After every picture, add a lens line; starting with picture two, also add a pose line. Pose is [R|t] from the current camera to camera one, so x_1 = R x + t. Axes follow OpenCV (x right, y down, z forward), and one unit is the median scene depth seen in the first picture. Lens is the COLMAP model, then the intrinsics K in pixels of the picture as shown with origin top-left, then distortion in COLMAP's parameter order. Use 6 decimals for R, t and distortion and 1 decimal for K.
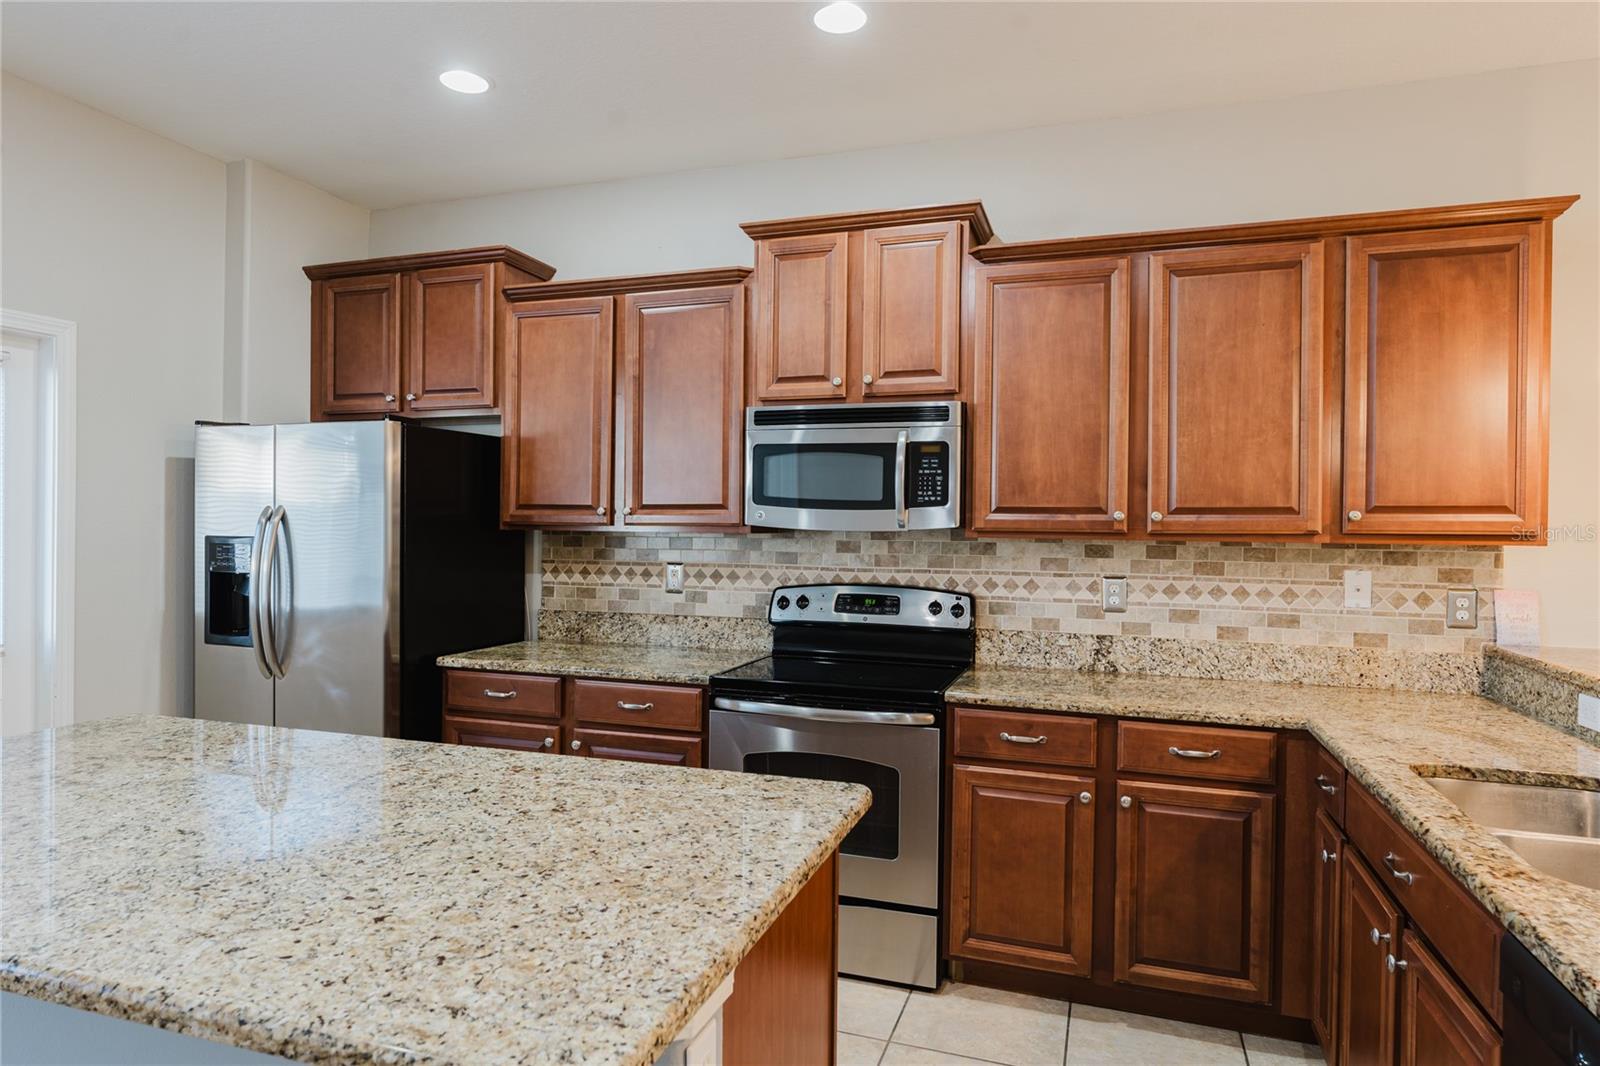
lens RADIAL K [[918.1, 0, 801.9], [0, 918.1, 531.1], [0, 0, 1]] dist [-0.001011, -0.001857]
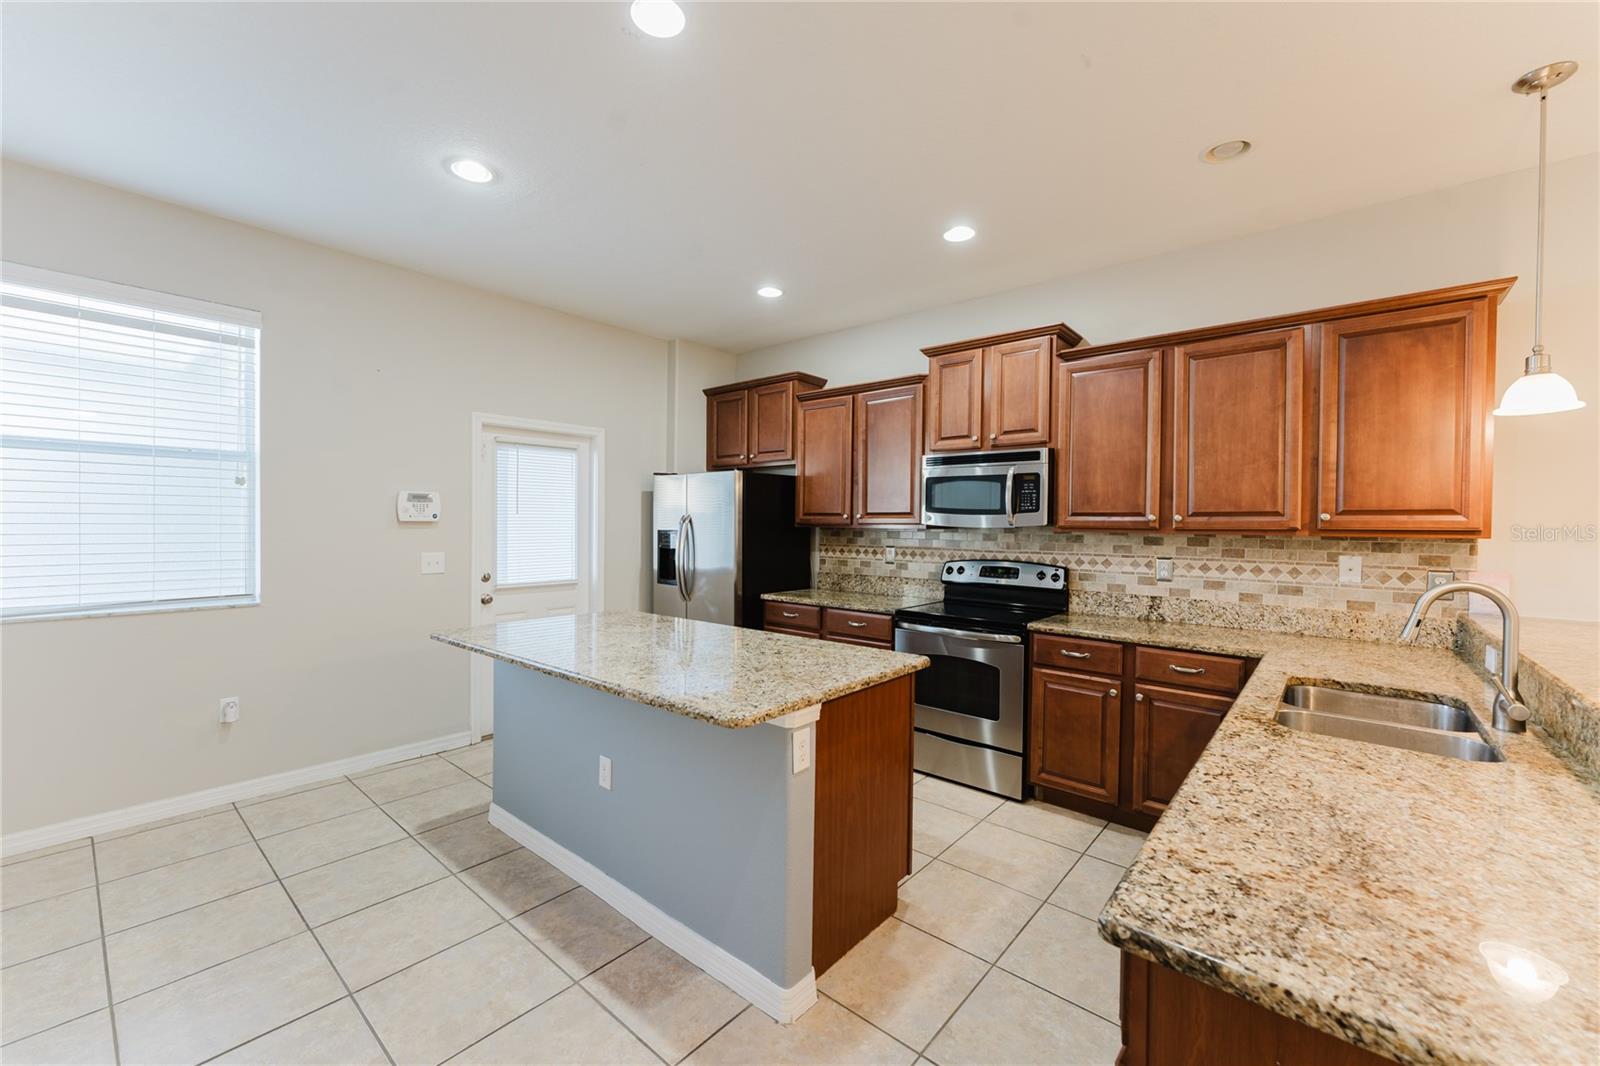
lens RADIAL K [[636.0, 0, 802.7], [0, 636.0, 531.6], [0, 0, 1]] dist [0.000129, 0.000314]
pose [[0.929415, 0.002936, -0.369025, 0.172742], [-0.001252, 0.999988, 0.004802, 0.002029], [0.369034, -0.004001, 0.929407, -0.193459]]
